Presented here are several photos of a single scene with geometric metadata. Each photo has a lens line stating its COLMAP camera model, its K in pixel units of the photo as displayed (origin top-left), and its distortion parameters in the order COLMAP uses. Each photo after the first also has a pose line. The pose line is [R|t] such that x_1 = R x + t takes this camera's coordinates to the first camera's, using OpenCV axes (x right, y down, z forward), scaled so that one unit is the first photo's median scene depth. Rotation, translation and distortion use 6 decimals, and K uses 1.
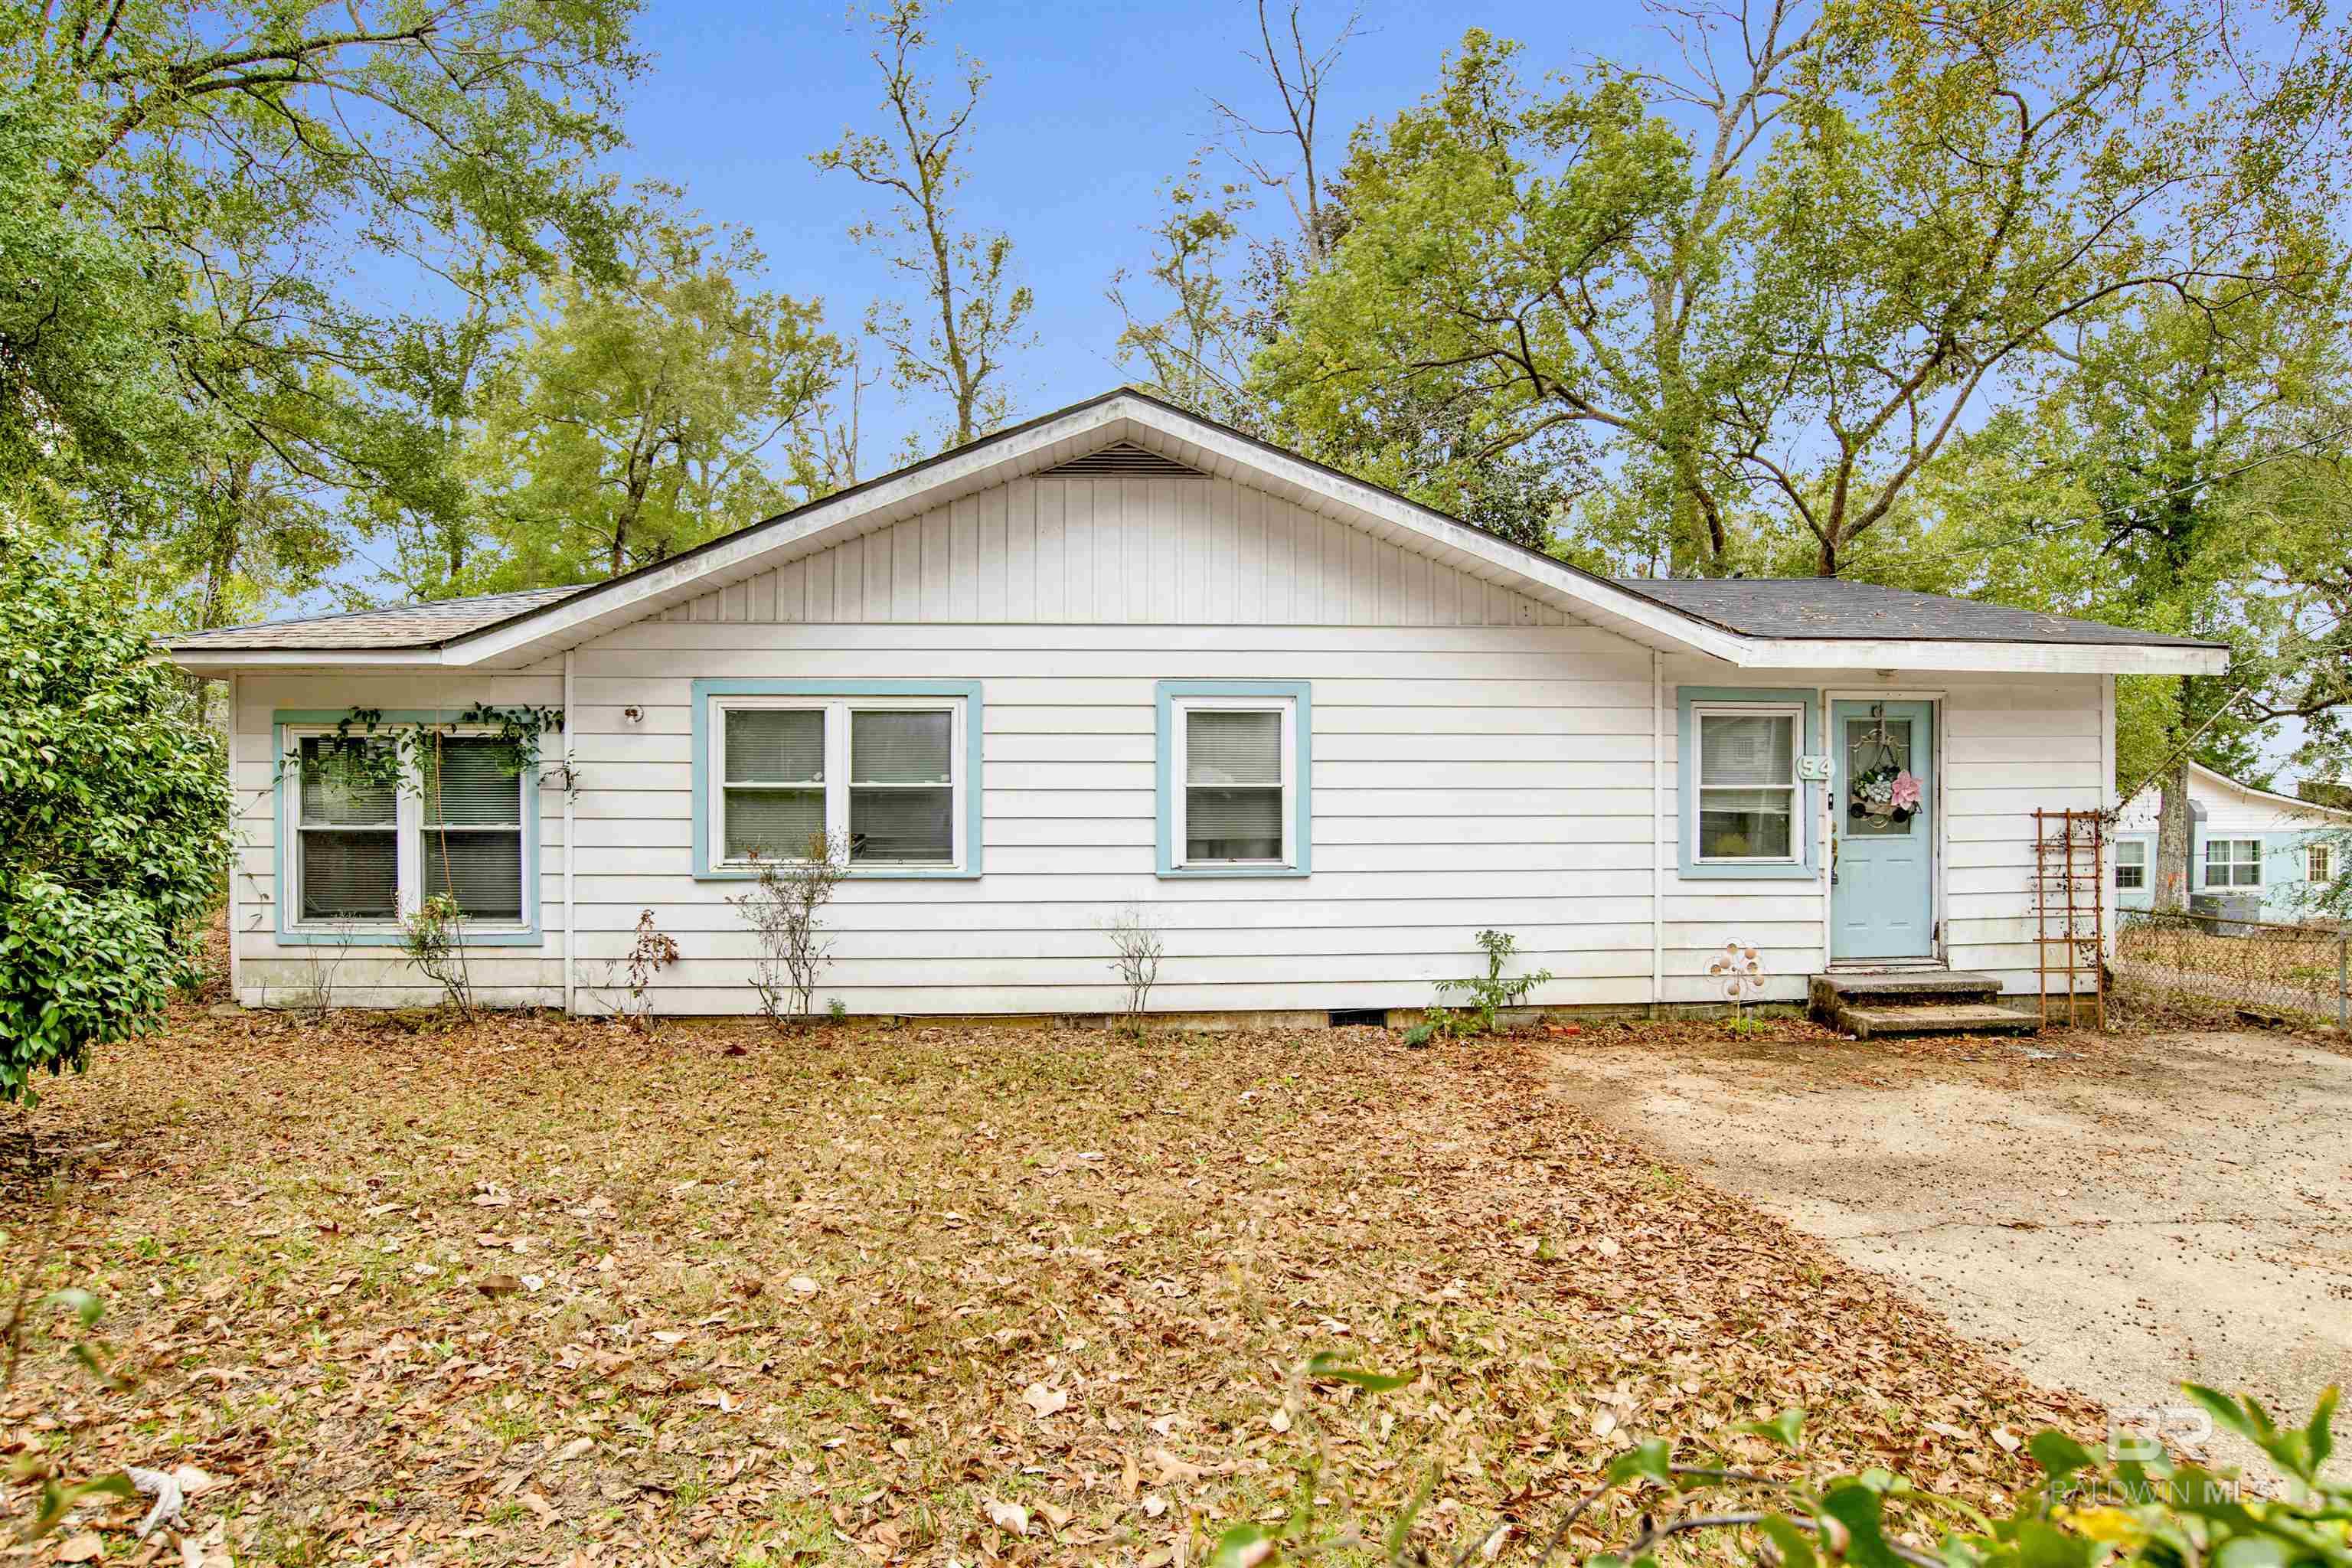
lens RADIAL K [[1250.8, 0, 1201.1], [0, 1250.8, 783.3], [0, 0, 1]] dist [-0.074252, 0.027294]
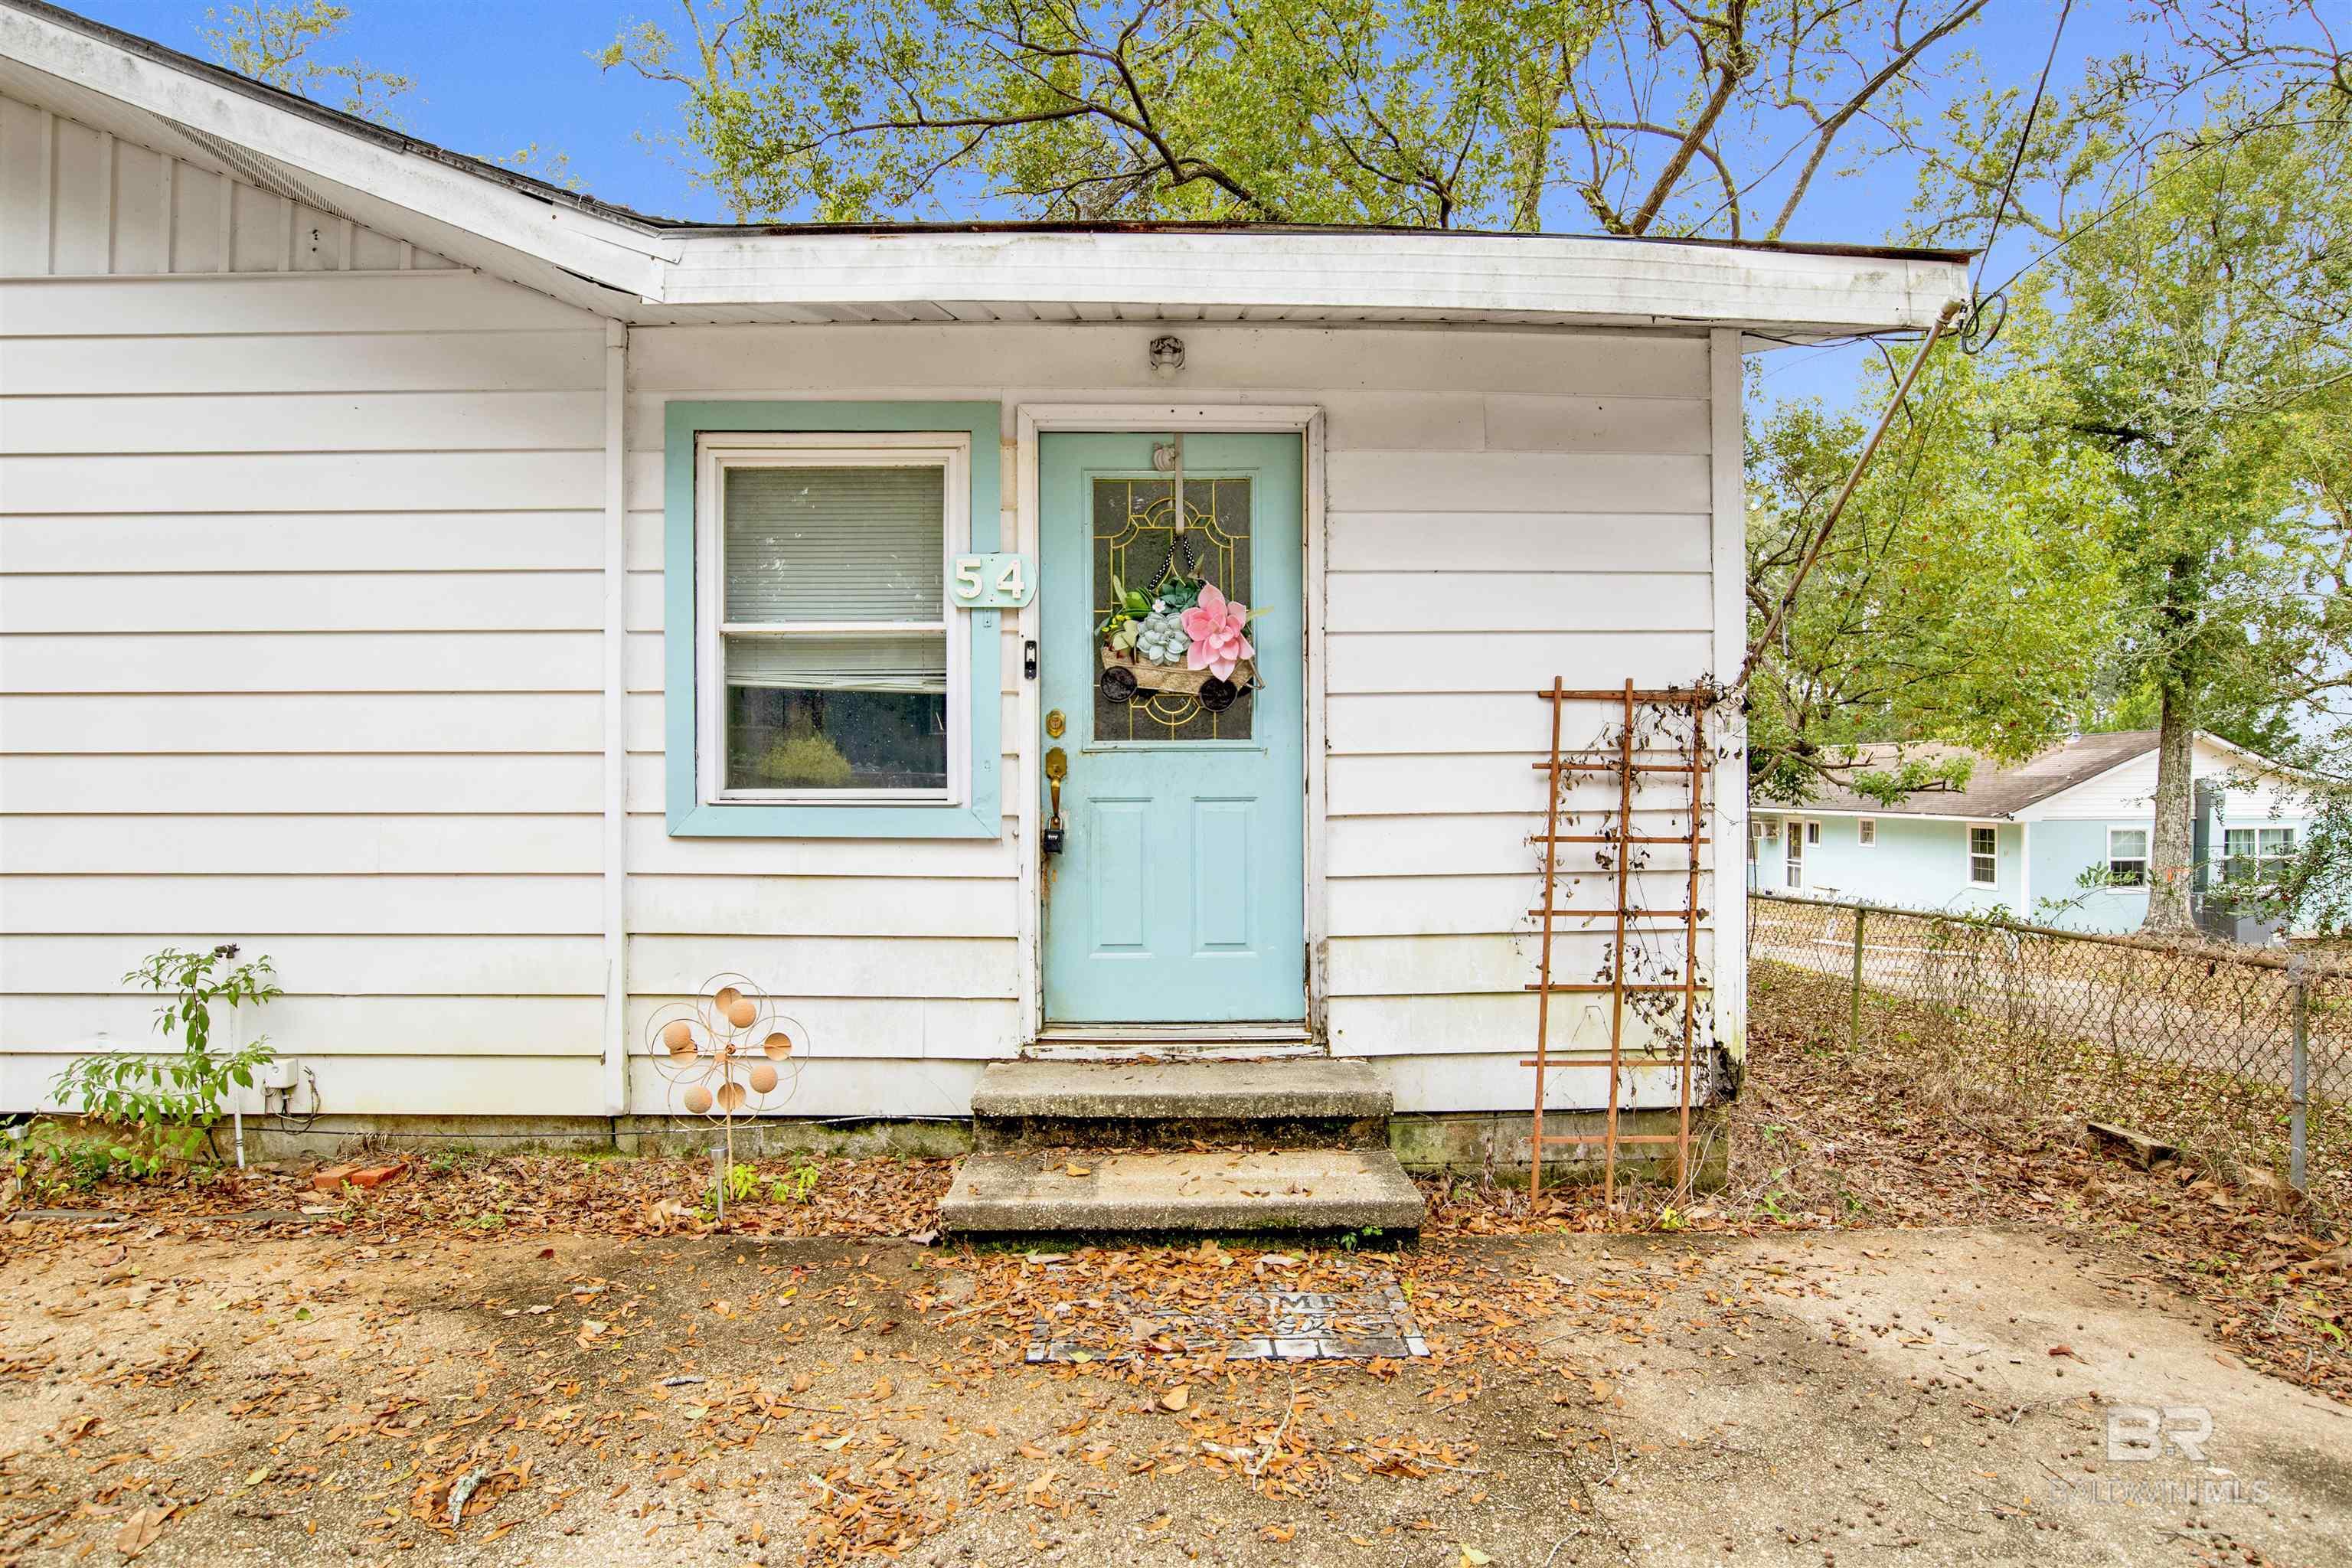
lens RADIAL K [[1250.8, 0, 1201.1], [0, 1250.8, 783.3], [0, 0, 1]] dist [-0.074252, 0.027294]
pose [[0.999441, -0.000569, -0.033427, 0.597591], [0.000550, 1.000000, -0.000572, 0.059417], [0.033427, 0.000553, 0.999441, 0.574389]]
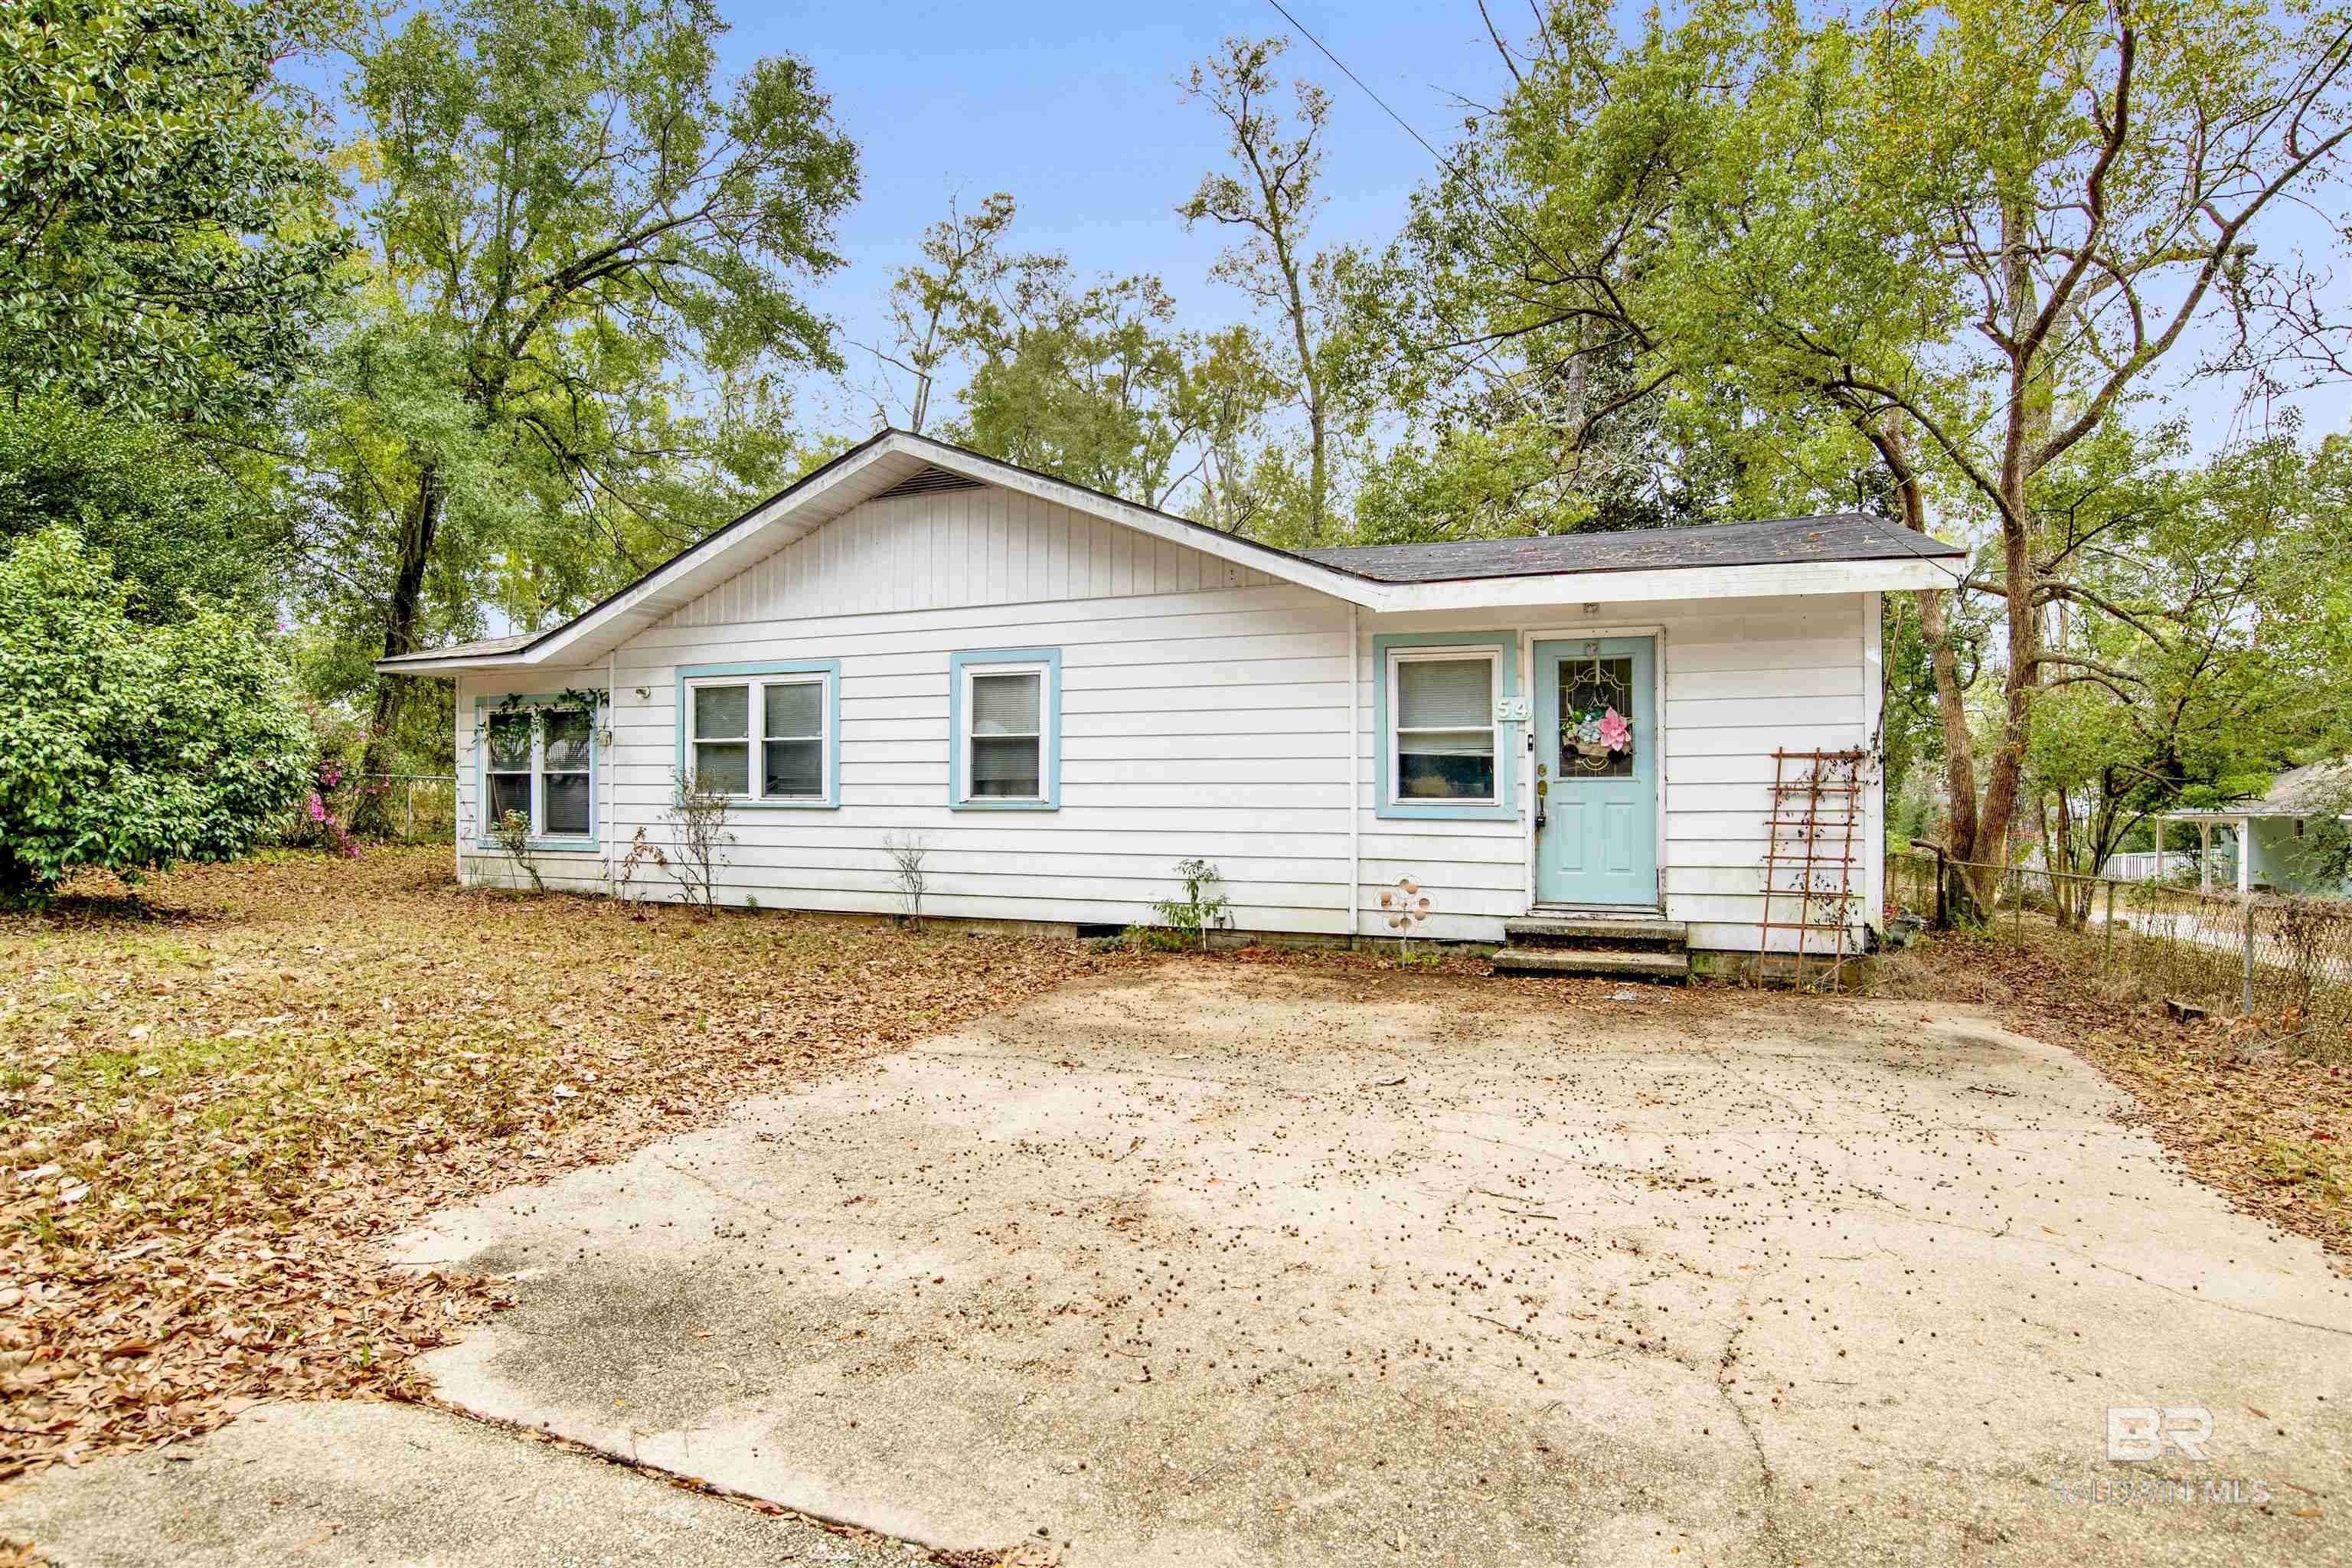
lens RADIAL K [[1250.8, 0, 1201.1], [0, 1250.8, 783.3], [0, 0, 1]] dist [-0.074252, 0.027294]
pose [[0.901307, -0.000514, -0.433181, 0.720884], [-0.000432, 0.999998, -0.002085, 0.050637], [0.433181, 0.002067, 0.901304, -0.020261]]
